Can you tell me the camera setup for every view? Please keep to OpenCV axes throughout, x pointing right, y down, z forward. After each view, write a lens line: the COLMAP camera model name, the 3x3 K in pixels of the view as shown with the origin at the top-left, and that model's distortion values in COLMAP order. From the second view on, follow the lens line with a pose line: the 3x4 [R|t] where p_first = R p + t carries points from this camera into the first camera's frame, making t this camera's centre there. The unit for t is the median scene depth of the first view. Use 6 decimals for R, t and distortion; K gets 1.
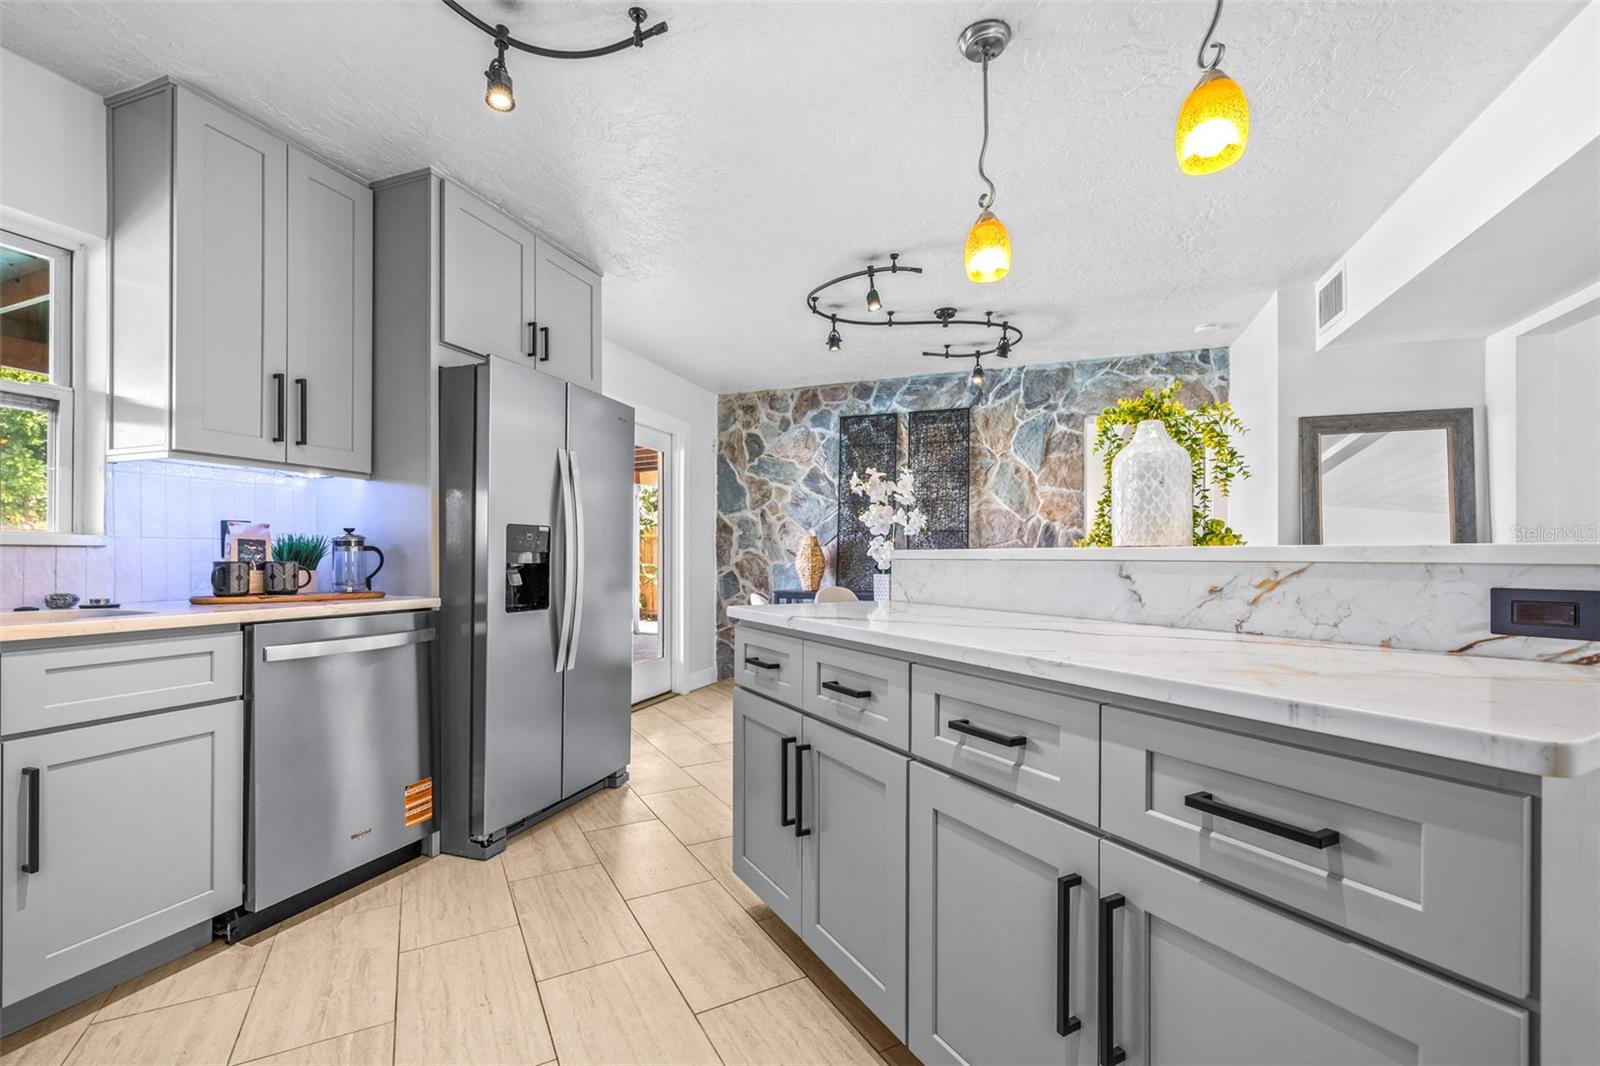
lens RADIAL K [[689.0, 0, 798.7], [0, 689.0, 555.4], [0, 0, 1]] dist [-0.003499, 0.000351]
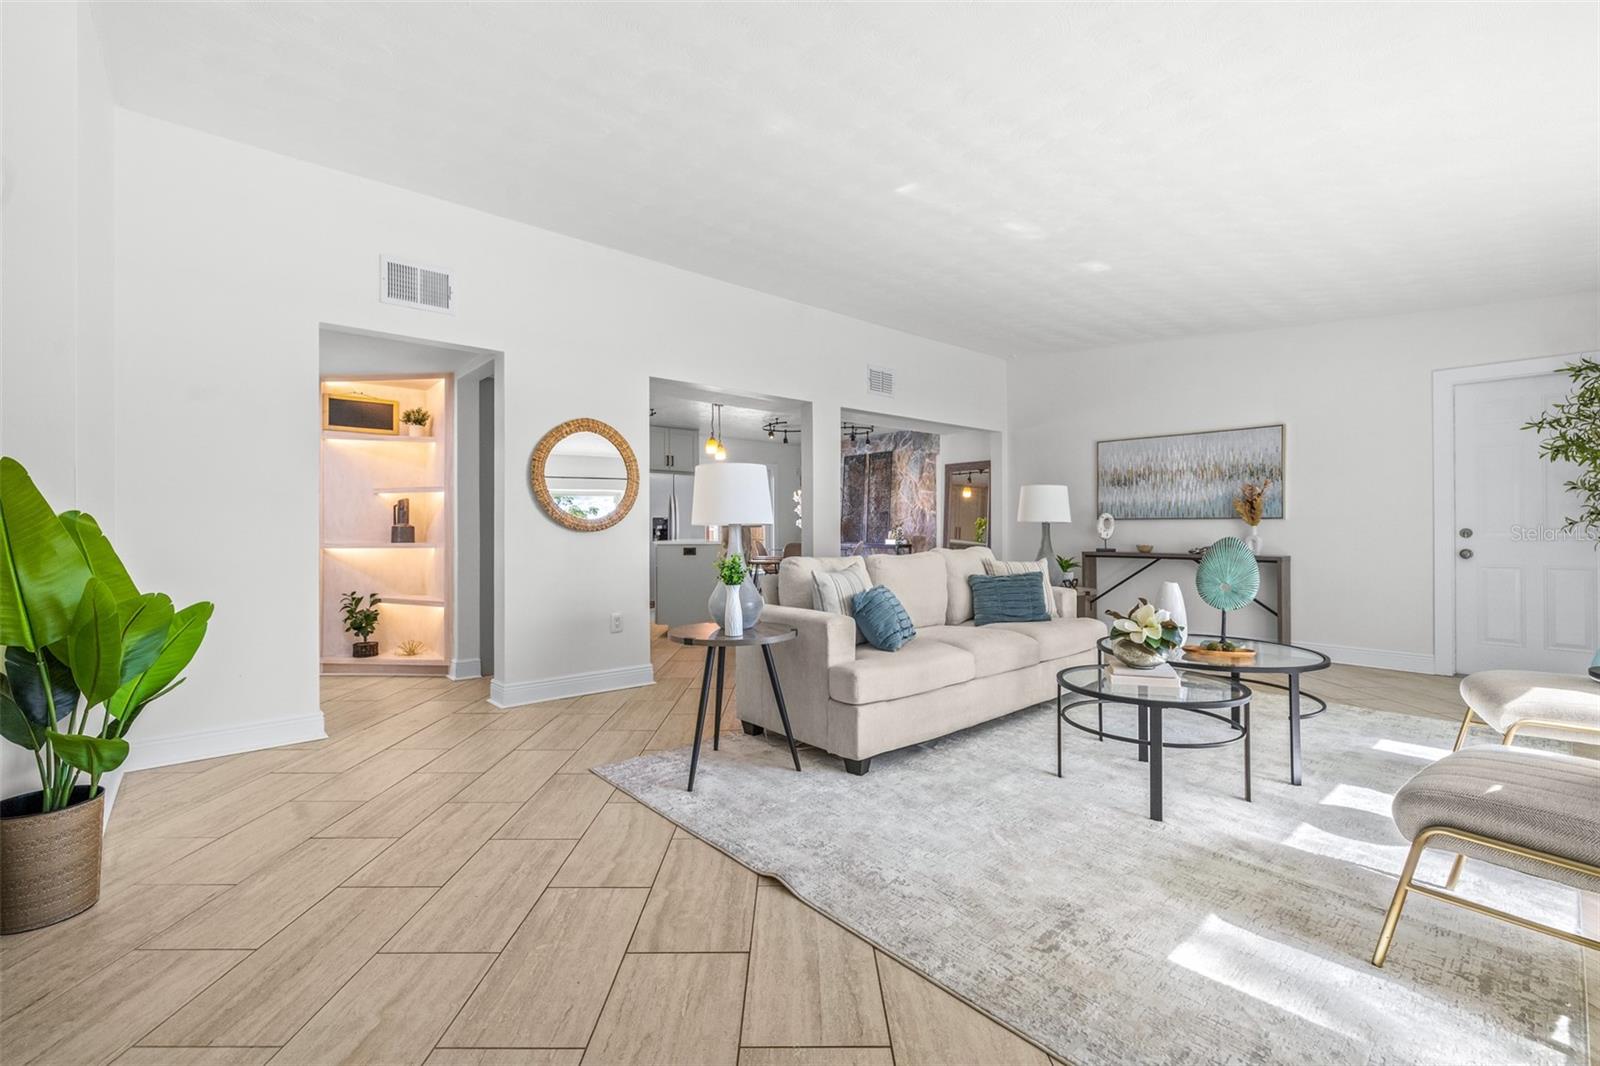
lens RADIAL K [[664.1, 0, 800.0], [0, 664.1, 533.0], [0, 0, 1]] dist [-0.000252, -0.000069]
pose [[0.866591, -0.006949, -0.498970, 1.311141], [0.010755, 0.999931, 0.004753, 0.016191], [0.498902, -0.009485, 0.866606, -1.088761]]
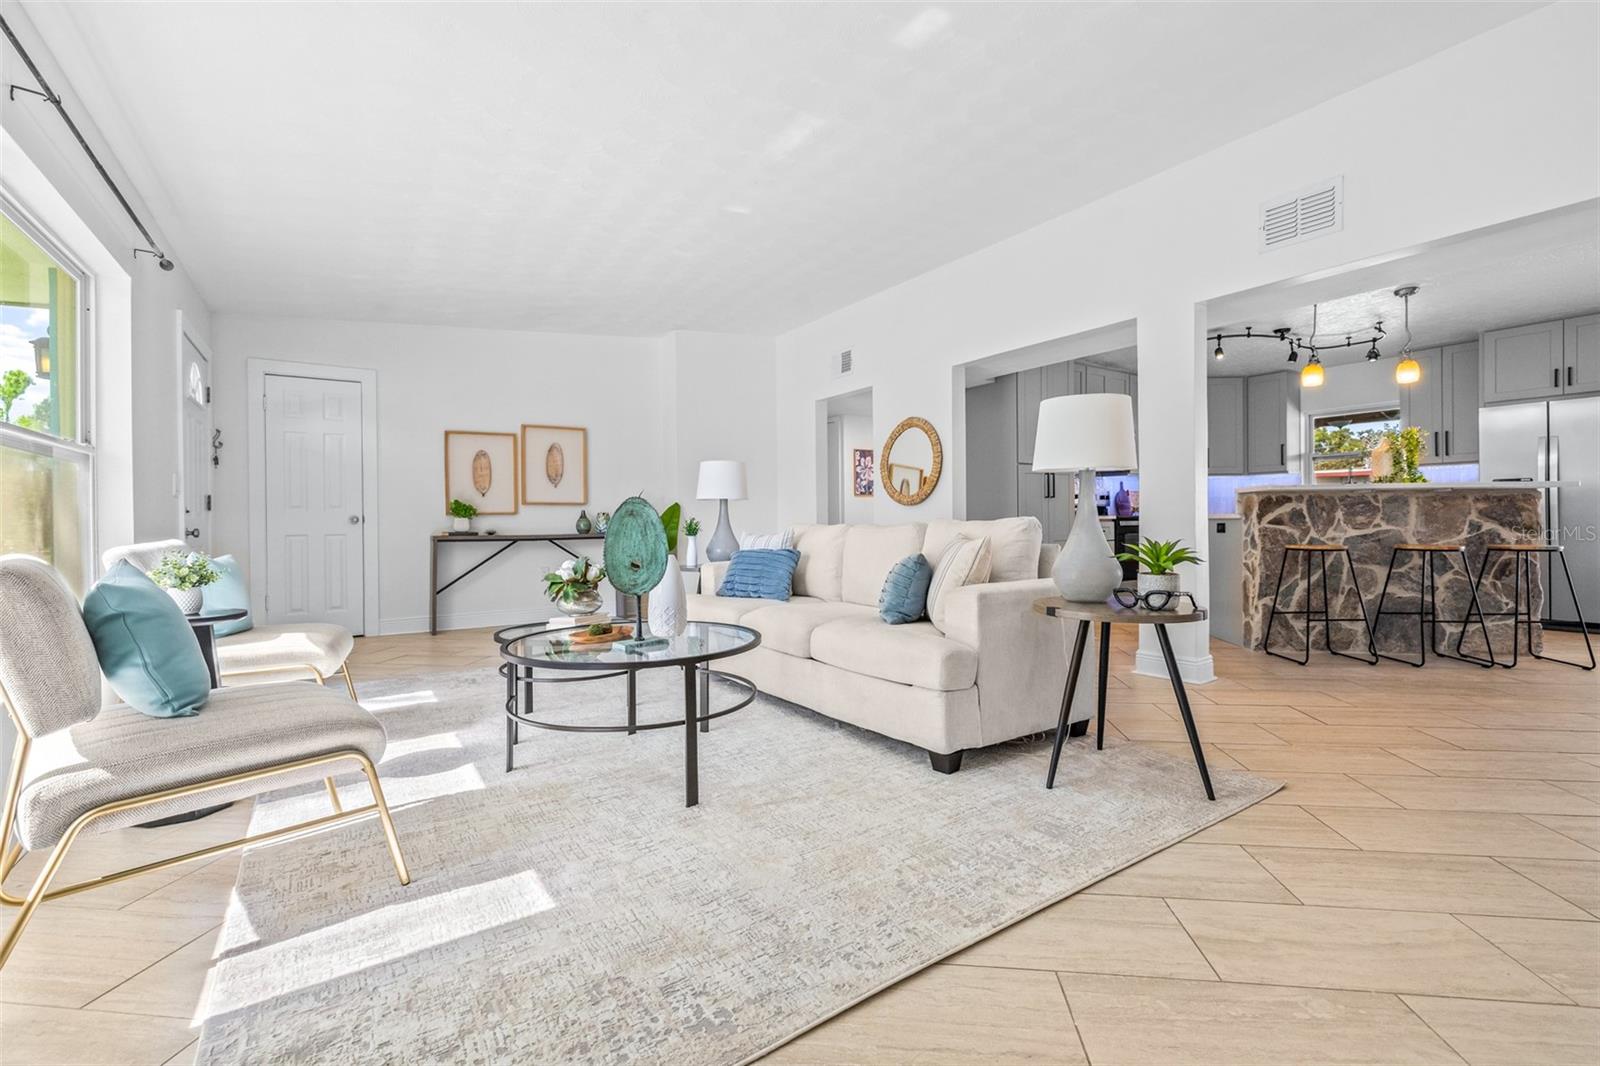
lens RADIAL K [[695.5, 0, 806.2], [0, 695.5, 522.5], [0, 0, 1]] dist [0.000251, 0.000146]
pose [[-0.582118, 0.004280, -0.813093, 1.770550], [0.007432, 0.999972, -0.000058, 0.050426], [0.813070, -0.006077, -0.582134, 0.322386]]
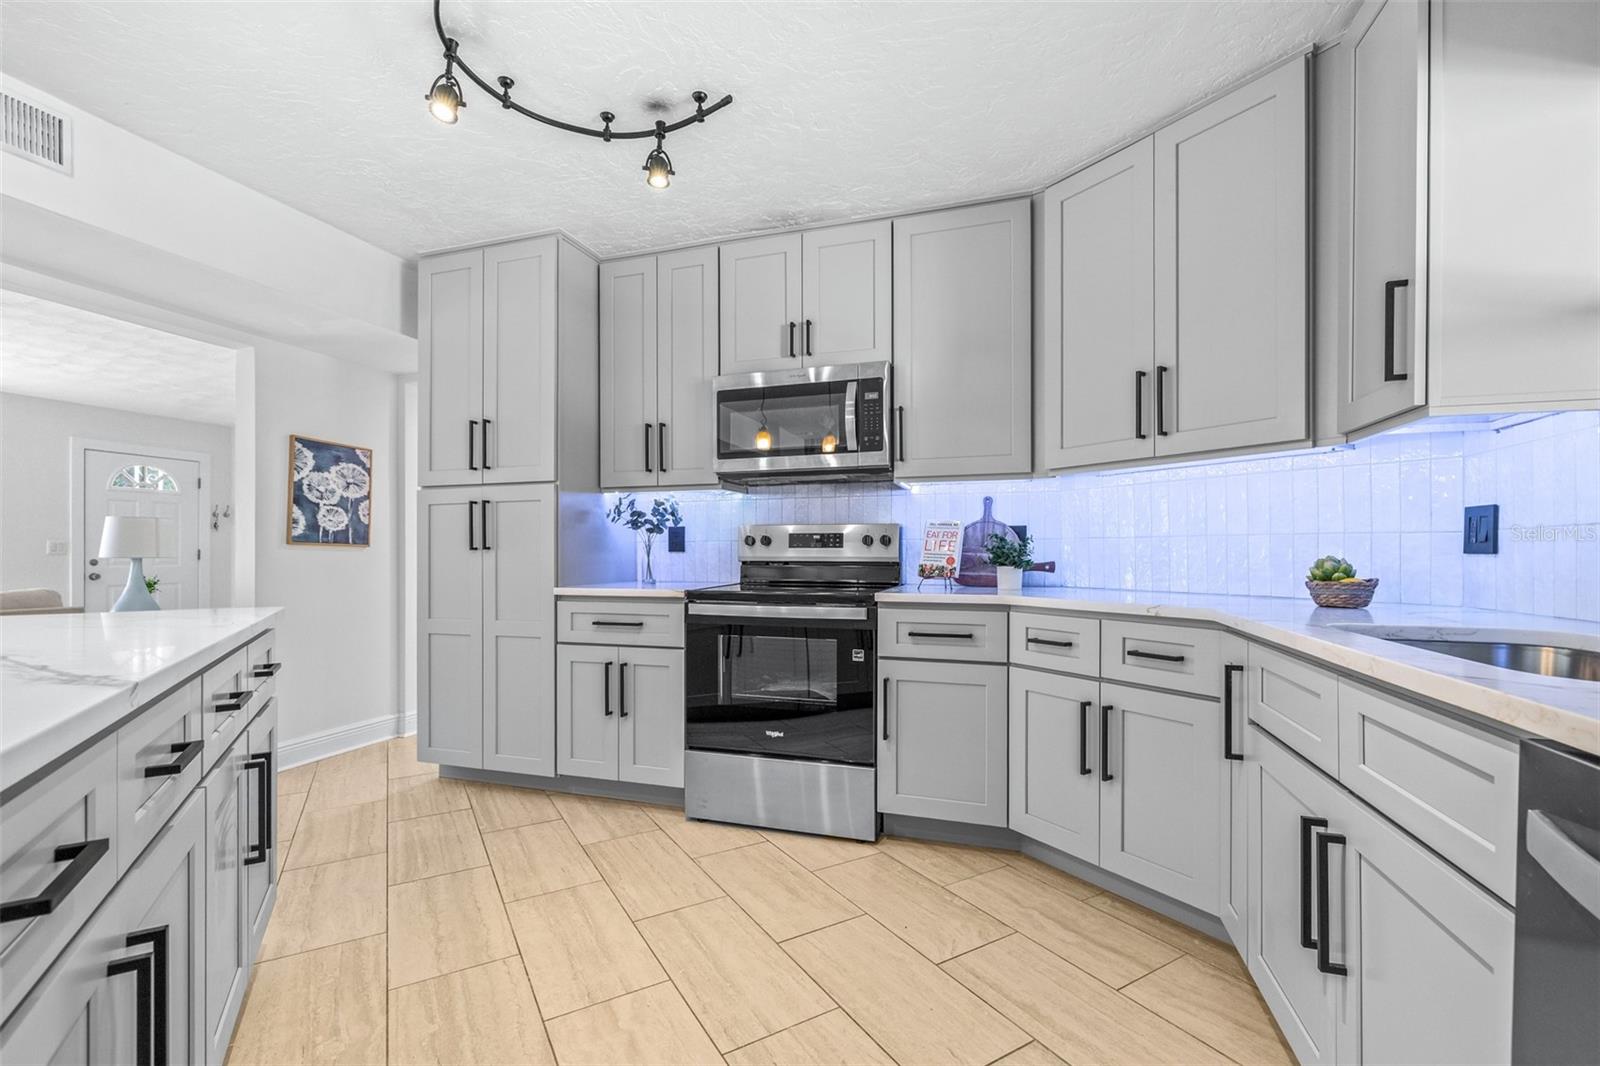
lens RADIAL K [[683.3, 0, 798.2], [0, 683.3, 547.1], [0, 0, 1]] dist [-0.002312, -0.000039]
pose [[-0.999013, -0.002161, -0.044369, -0.188460], [-0.001685, 0.999941, -0.010752, 0.001452], [0.044389, -0.010666, -0.998957, 0.648958]]
